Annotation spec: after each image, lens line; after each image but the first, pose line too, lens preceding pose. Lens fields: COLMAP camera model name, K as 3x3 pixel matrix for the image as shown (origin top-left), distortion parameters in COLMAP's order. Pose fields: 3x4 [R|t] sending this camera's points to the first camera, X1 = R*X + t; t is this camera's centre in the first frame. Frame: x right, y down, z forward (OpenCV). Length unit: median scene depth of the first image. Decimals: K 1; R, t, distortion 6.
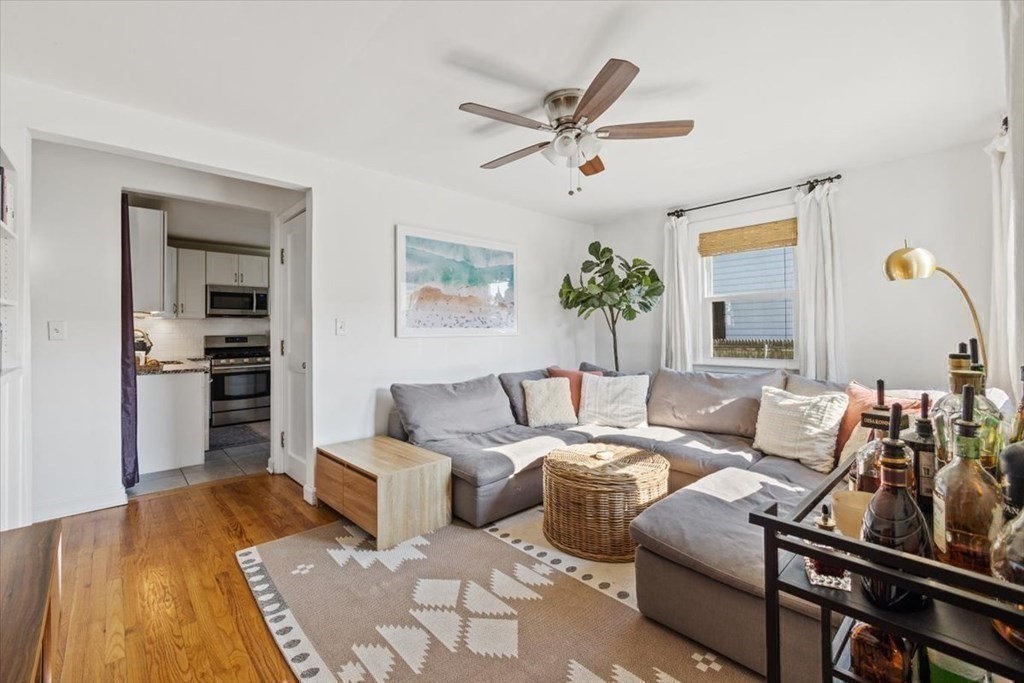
lens RADIAL K [[436.6, 0, 517.9], [0, 436.6, 323.0], [0, 0, 1]] dist [-0.001122, -0.000092]
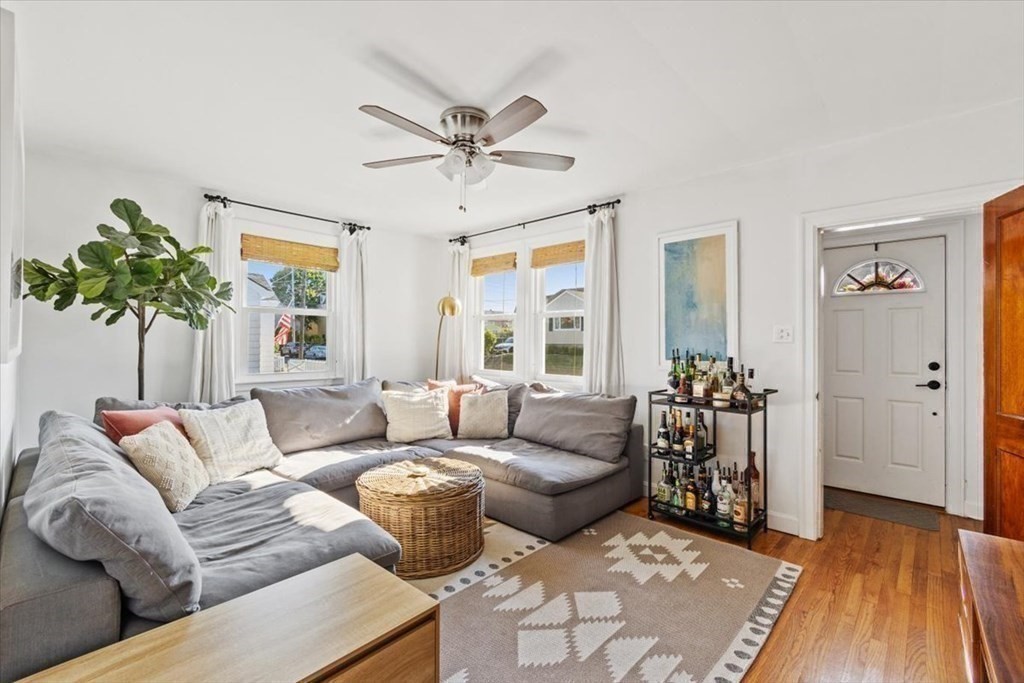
lens RADIAL K [[437.6, 0, 512.0], [0, 437.6, 341.5], [0, 0, 1]] dist [-0.001363, -0.000040]
pose [[-0.051154, 0.011675, 0.998623, -0.867775], [-0.022310, 0.999669, -0.012830, 0.018083], [-0.998442, -0.022936, -0.050876, 0.916856]]
